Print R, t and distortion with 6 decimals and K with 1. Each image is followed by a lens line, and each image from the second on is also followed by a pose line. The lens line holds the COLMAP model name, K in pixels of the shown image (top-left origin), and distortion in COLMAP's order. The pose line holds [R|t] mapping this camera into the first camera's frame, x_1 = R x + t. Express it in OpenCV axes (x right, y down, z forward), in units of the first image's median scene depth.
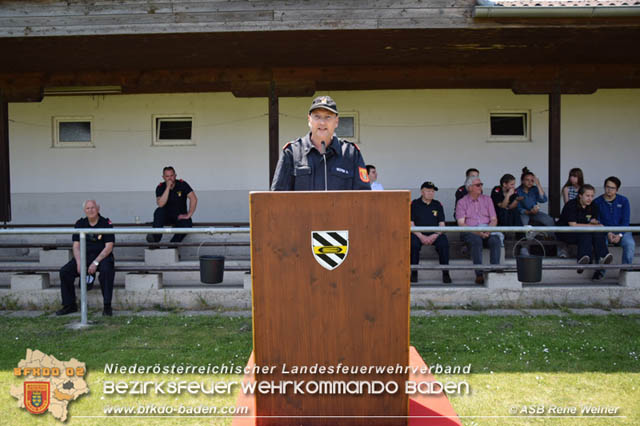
lens RADIAL K [[576.7, 0, 318.4], [0, 576.7, 214.7], [0, 0, 1]] dist [-0.048630, -0.006203]
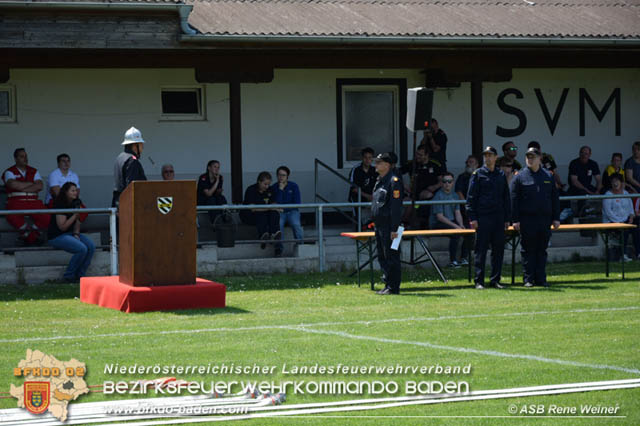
lens RADIAL K [[2217.8, 0, 319.8], [0, 2217.8, 213.2], [0, 0, 1]] dist [0.063941, 0.000000]
pose [[0.896790, -0.018308, 0.442078, -1.590622], [0.028642, 0.999450, -0.016712, 0.121712], [-0.441529, 0.027649, 0.896821, -3.449227]]
